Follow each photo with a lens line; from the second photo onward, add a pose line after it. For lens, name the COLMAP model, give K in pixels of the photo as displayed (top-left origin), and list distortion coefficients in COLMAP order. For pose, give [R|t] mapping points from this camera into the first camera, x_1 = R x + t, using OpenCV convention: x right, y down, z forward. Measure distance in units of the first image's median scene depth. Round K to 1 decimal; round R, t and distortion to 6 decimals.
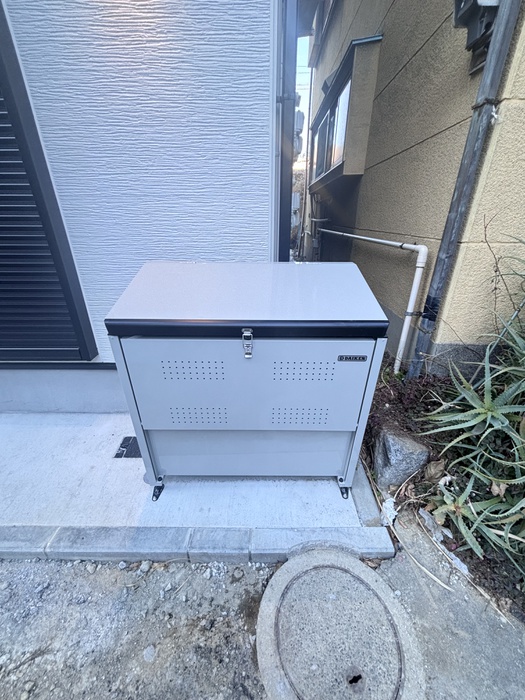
lens RADIAL K [[281.0, 0, 264.1], [0, 281.0, 349.2], [0, 0, 1]] dist [-0.000714, -0.000763]
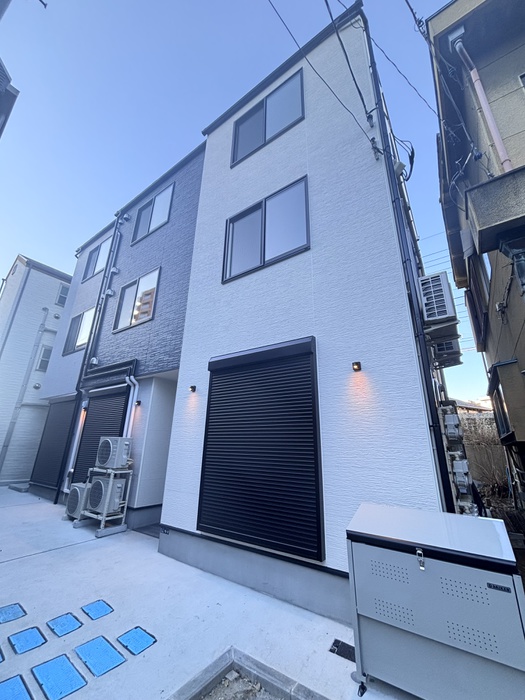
lens RADIAL K [[281.0, 0, 262.5], [0, 281.0, 349.3], [0, 0, 1]] dist [-0.000714, -0.000763]
pose [[0.818820, -0.173740, -0.547128, 0.235582], [-0.262312, 0.734534, -0.625822, 0.274518], [0.510614, 0.655953, 0.555877, -1.012809]]
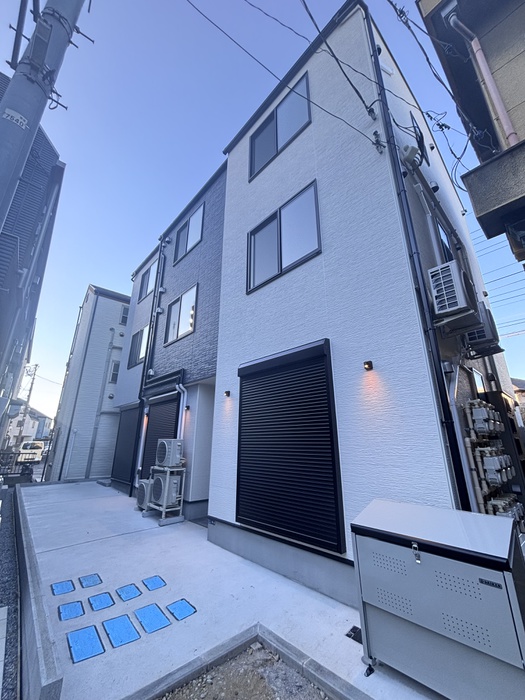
lens RADIAL K [[281.0, 0, 262.0], [0, 281.0, 349.2], [0, 0, 1]] dist [-0.000714, -0.000763]
pose [[0.681276, -0.233016, -0.693950, 0.610501], [-0.313381, 0.763884, -0.564157, 0.229772], [0.661555, 0.601817, 0.447393, -0.964737]]
